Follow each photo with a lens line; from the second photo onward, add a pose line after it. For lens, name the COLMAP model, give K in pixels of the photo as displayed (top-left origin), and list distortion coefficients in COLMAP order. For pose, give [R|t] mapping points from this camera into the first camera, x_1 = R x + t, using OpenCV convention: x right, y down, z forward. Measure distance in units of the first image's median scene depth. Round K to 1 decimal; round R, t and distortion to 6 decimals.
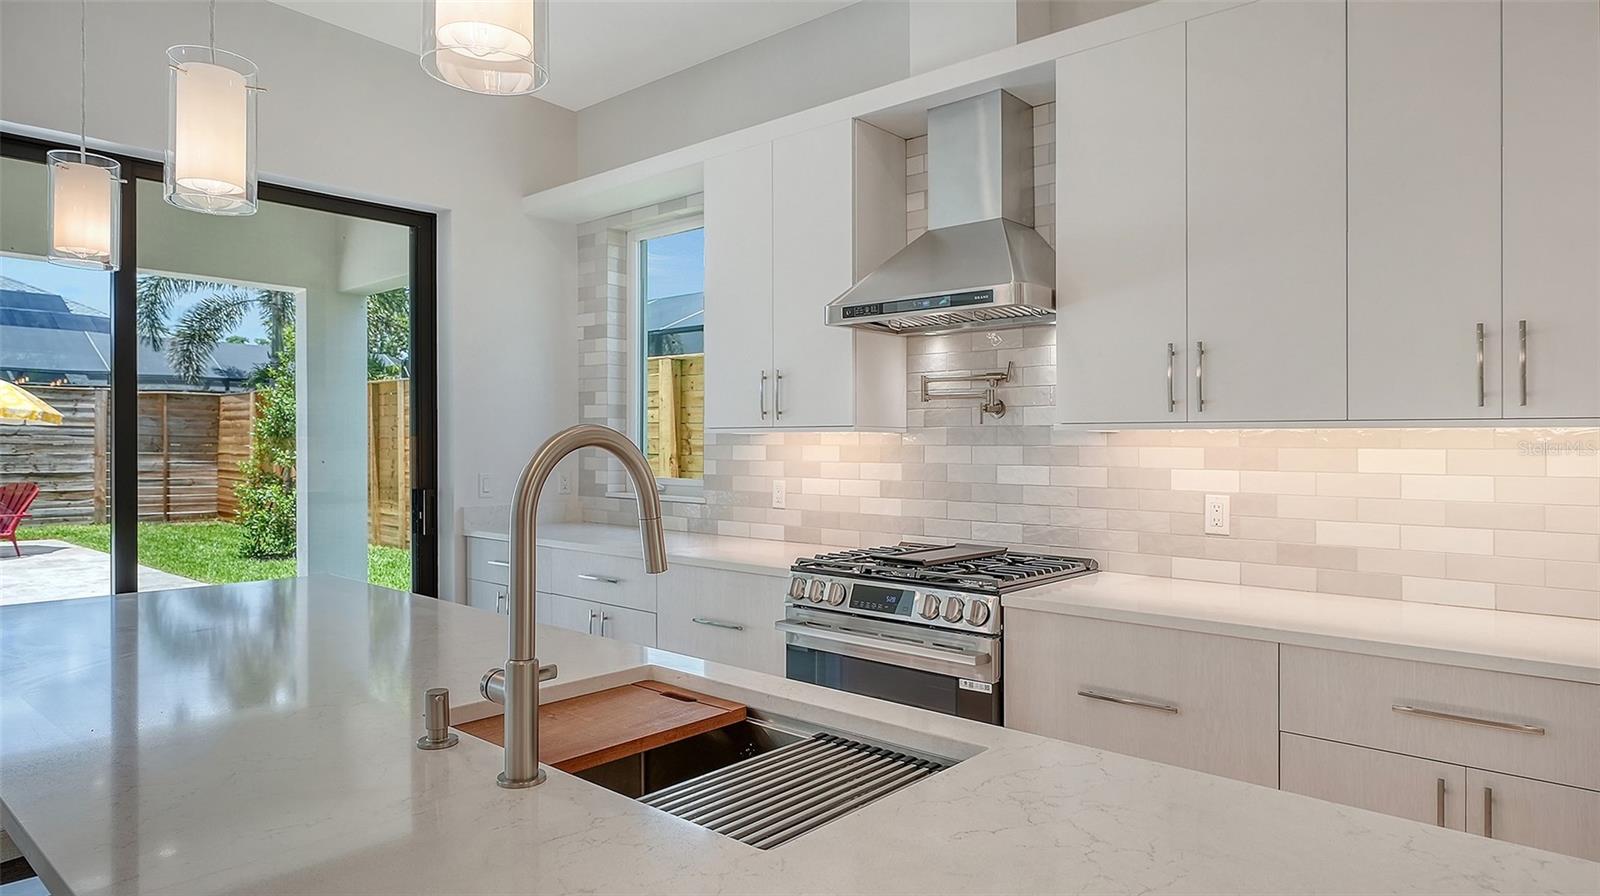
lens RADIAL K [[973.9, 0, 805.9], [0, 973.9, 453.9], [0, 0, 1]] dist [0.001735, 0.001771]
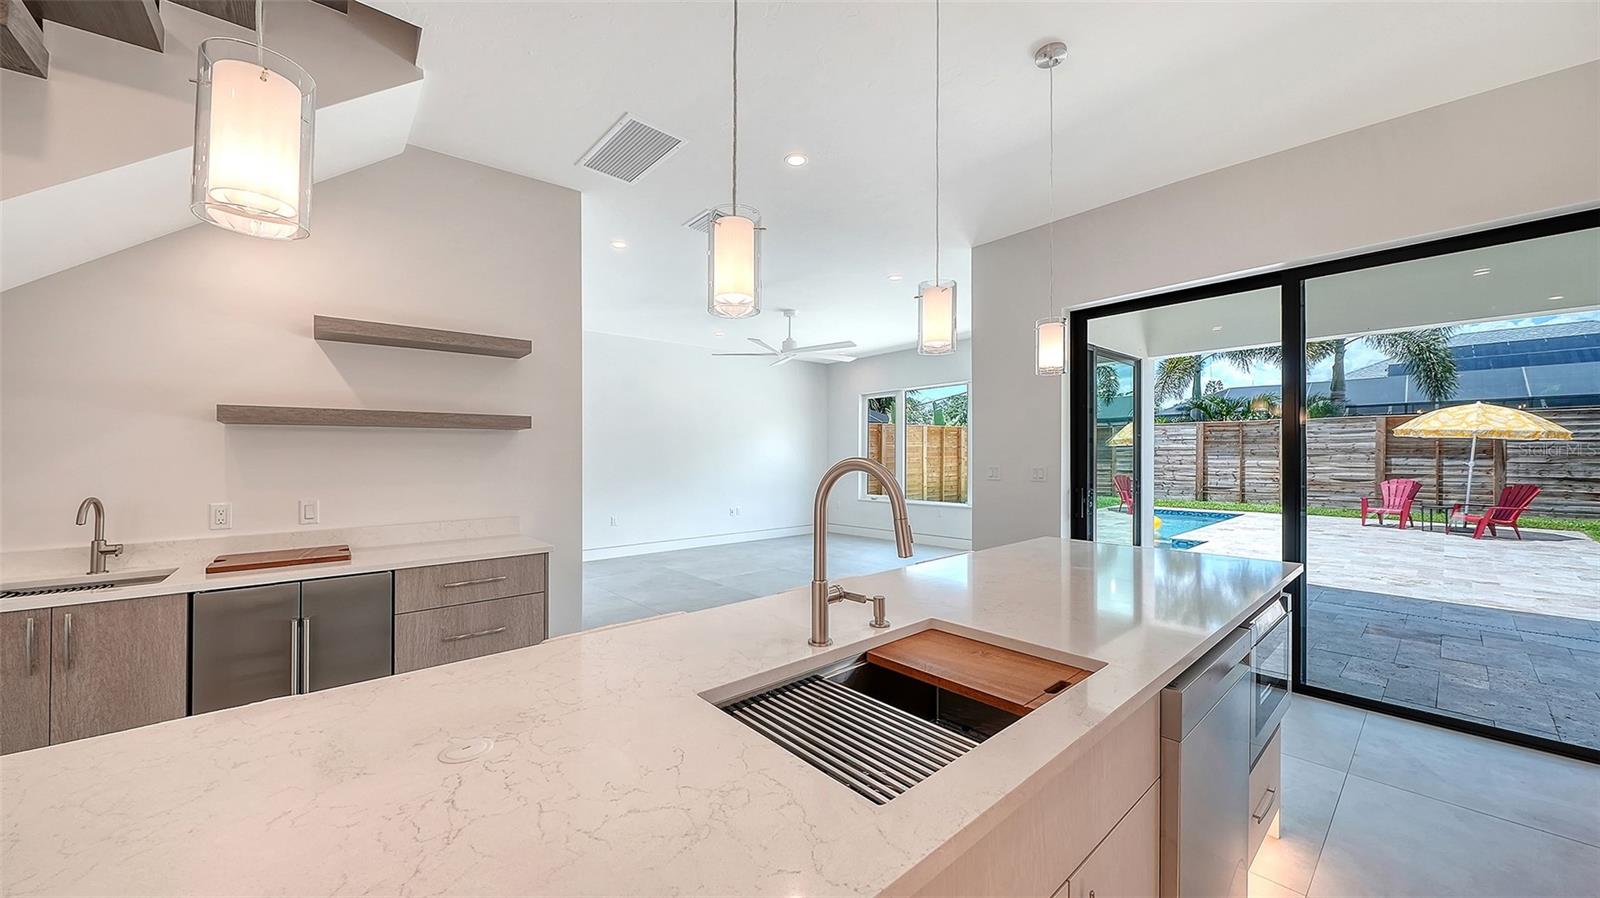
lens RADIAL K [[564.9, 0, 790.2], [0, 564.9, 453.3], [0, 0, 1]] dist [-0.002964, -0.001325]
pose [[-0.124164, -0.004728, -0.992250, 0.266276], [-0.006984, 0.999968, -0.003891, -0.009512], [0.992237, 0.006446, -0.124193, 0.358860]]
